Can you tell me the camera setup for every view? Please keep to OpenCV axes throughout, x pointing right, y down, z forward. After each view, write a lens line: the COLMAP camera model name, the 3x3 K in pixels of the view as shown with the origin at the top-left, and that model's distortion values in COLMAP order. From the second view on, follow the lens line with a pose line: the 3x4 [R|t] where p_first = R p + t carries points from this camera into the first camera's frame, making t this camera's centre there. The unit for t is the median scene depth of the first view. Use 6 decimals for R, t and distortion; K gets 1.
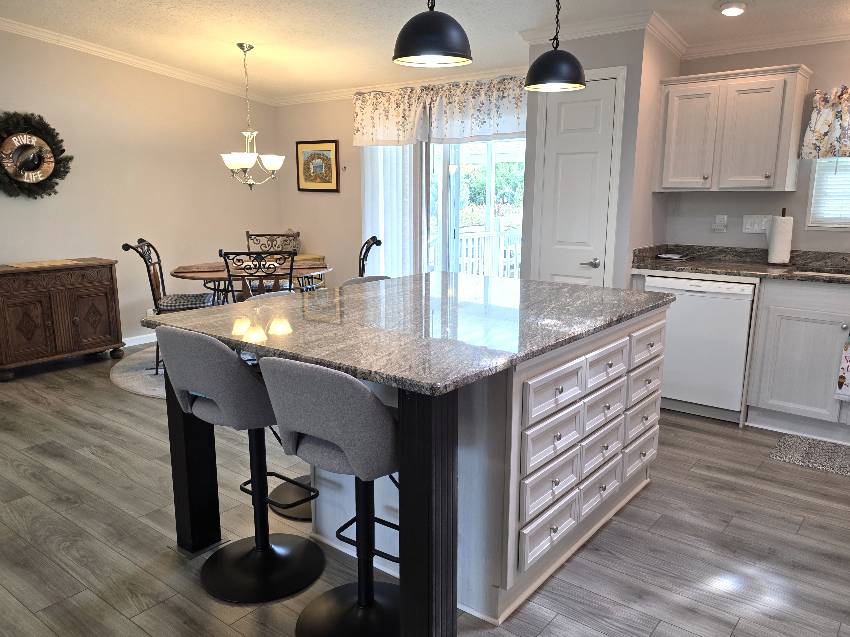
lens RADIAL K [[667.9, 0, 426.9], [0, 667.9, 341.5], [0, 0, 1]] dist [0.039771, -0.011695]
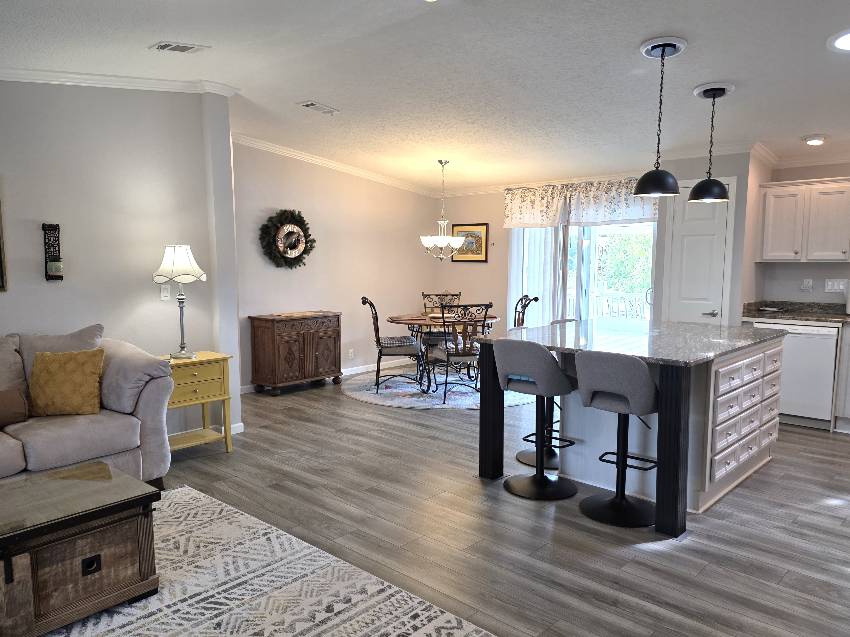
lens RADIAL K [[650.8, 0, 424.6], [0, 650.8, 343.7], [0, 0, 1]] dist [0.074858, -0.067538]
pose [[0.996814, 0.008573, -0.079303, -0.224174], [-0.015604, 0.995956, -0.088479, 0.071569], [0.078224, 0.089434, 0.992916, -0.371382]]
